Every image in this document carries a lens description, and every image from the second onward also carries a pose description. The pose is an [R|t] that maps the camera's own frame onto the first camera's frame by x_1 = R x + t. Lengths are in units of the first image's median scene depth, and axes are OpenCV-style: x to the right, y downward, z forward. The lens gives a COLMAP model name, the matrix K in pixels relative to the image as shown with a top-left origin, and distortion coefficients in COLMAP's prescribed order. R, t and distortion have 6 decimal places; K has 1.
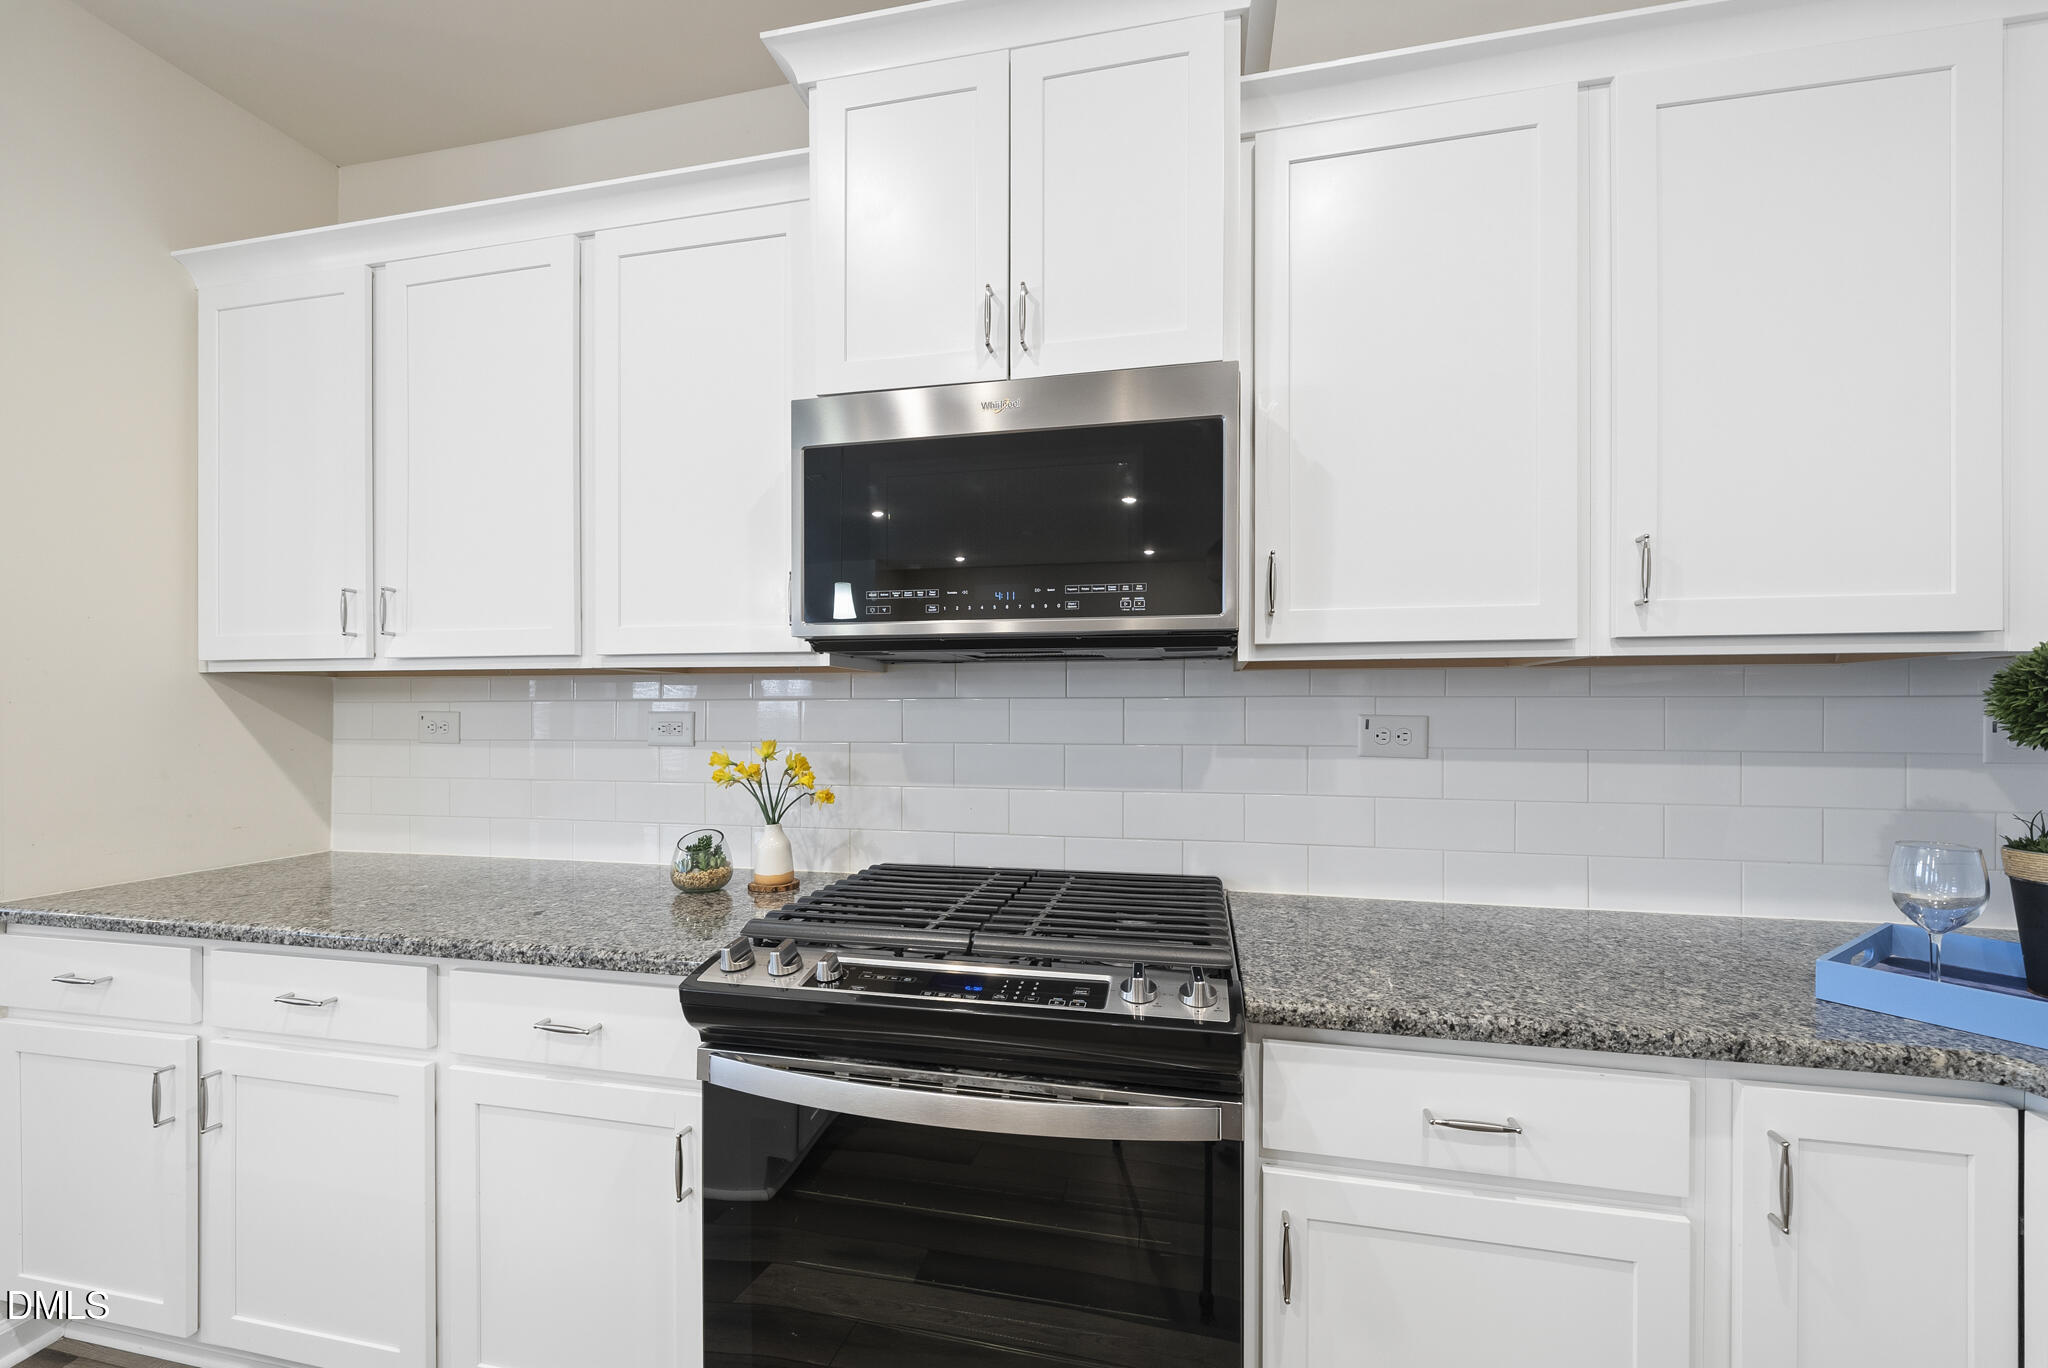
lens RADIAL K [[790.6, 0, 1032.3], [0, 790.6, 710.1], [0, 0, 1]] dist [-0.003158, -0.000496]
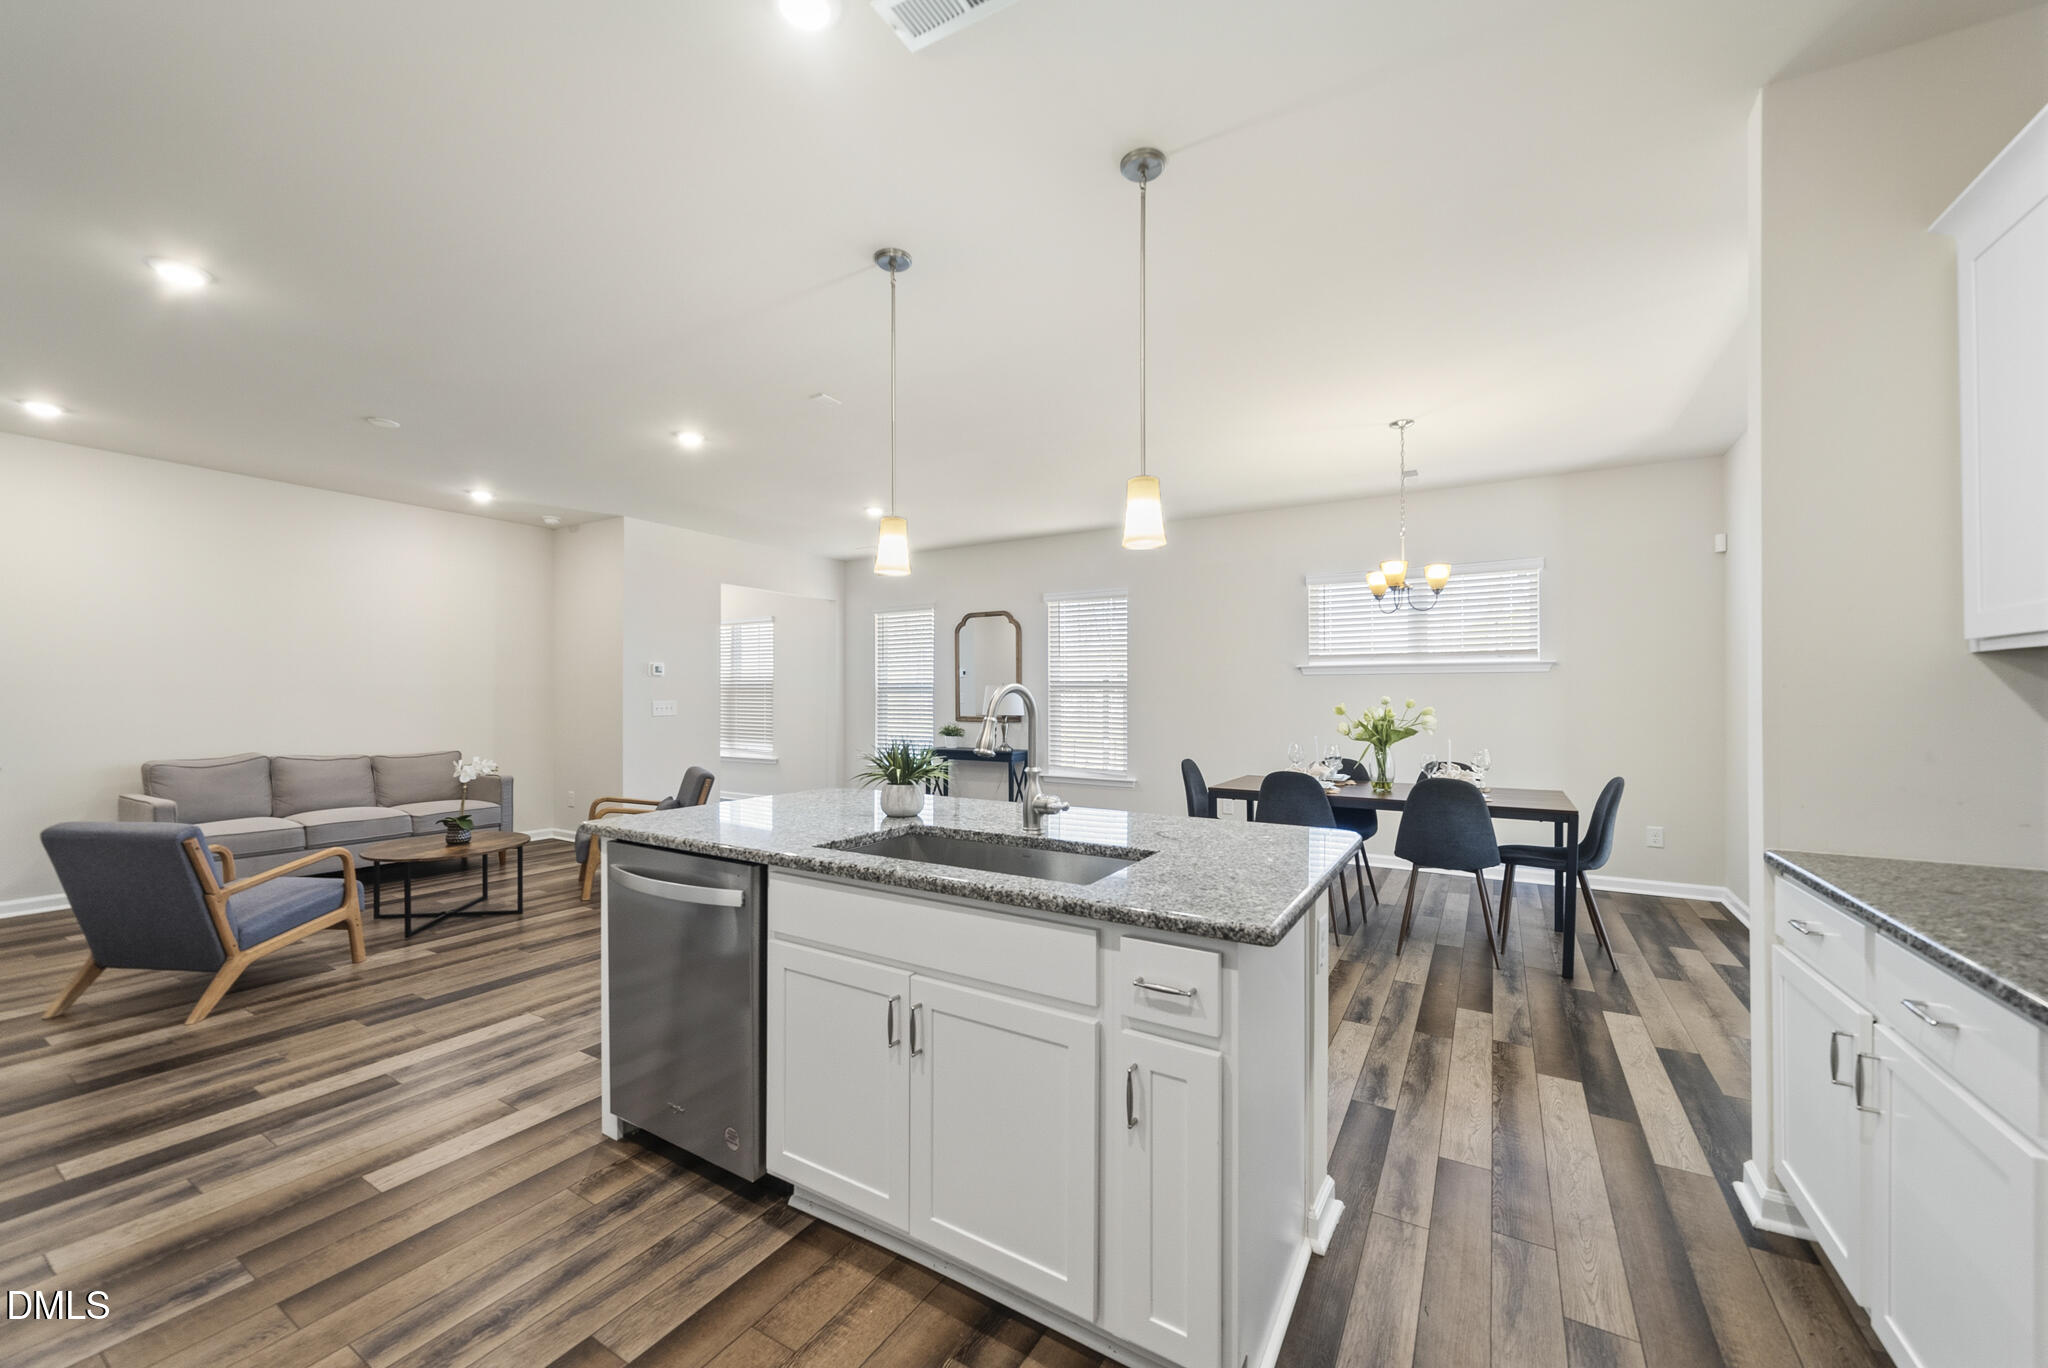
lens RADIAL K [[790.6, 0, 1018.5], [0, 790.6, 689.1], [0, 0, 1]] dist [-0.003158, -0.000496]
pose [[-0.325187, -0.009410, -0.945603, 0.221498], [0.006119, 0.999909, -0.012055, 0.000350], [0.945630, -0.009706, -0.325100, 0.259990]]
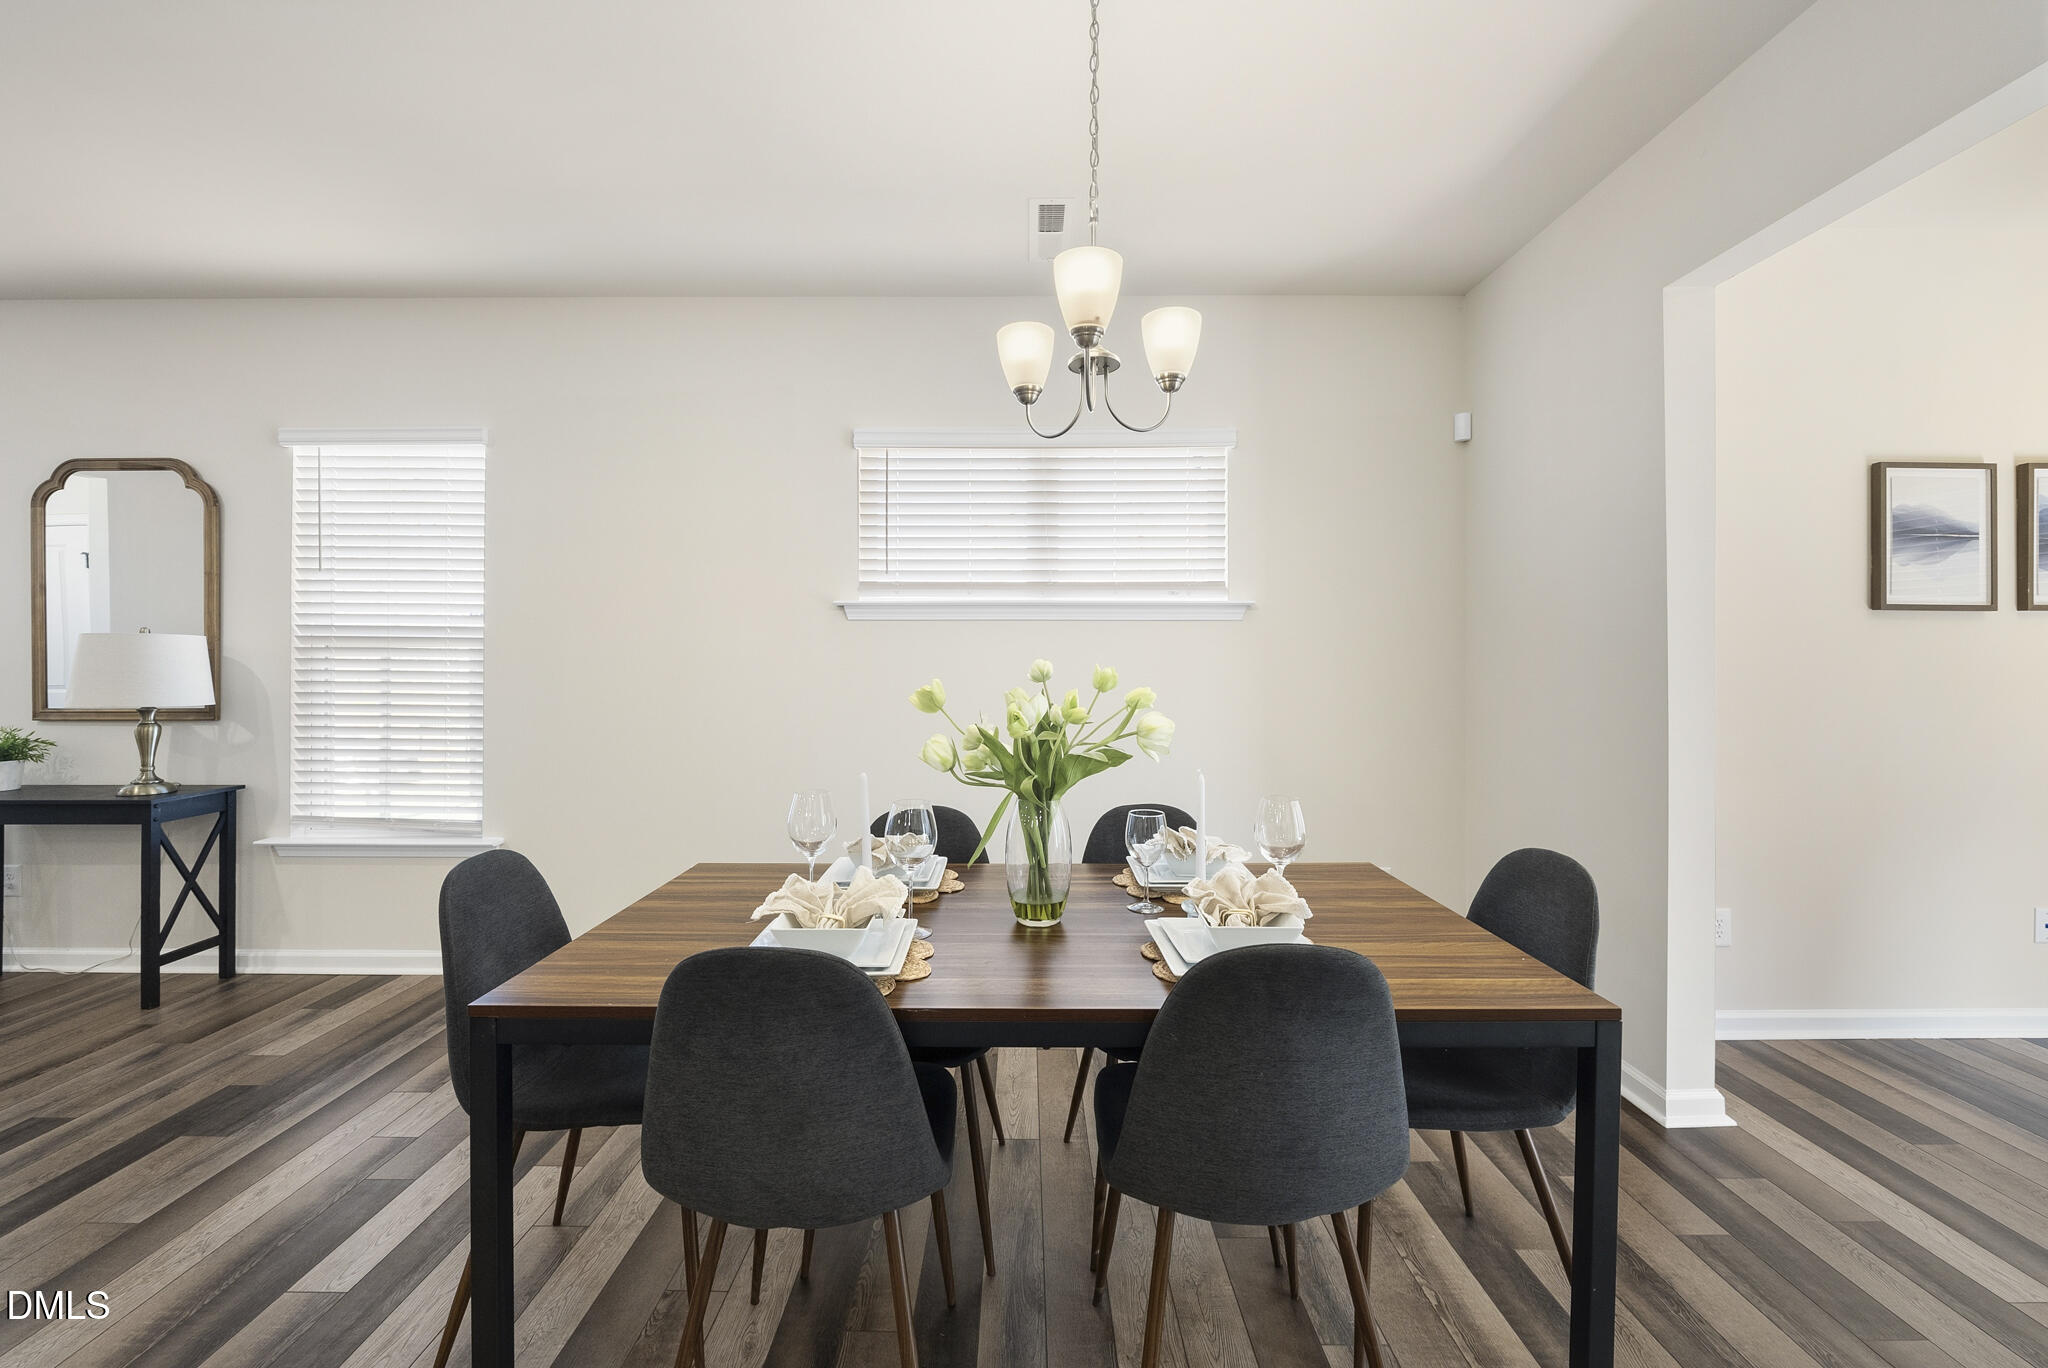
lens RADIAL K [[790.6, 0, 1023.4], [0, 790.6, 656.9], [0, 0, 1]] dist [-0.003158, -0.000496]
pose [[0.209413, -0.006456, -0.977806, -1.707577], [0.006234, 0.999967, -0.005267, 0.001183], [0.977808, -0.004993, 0.209446, 0.330274]]
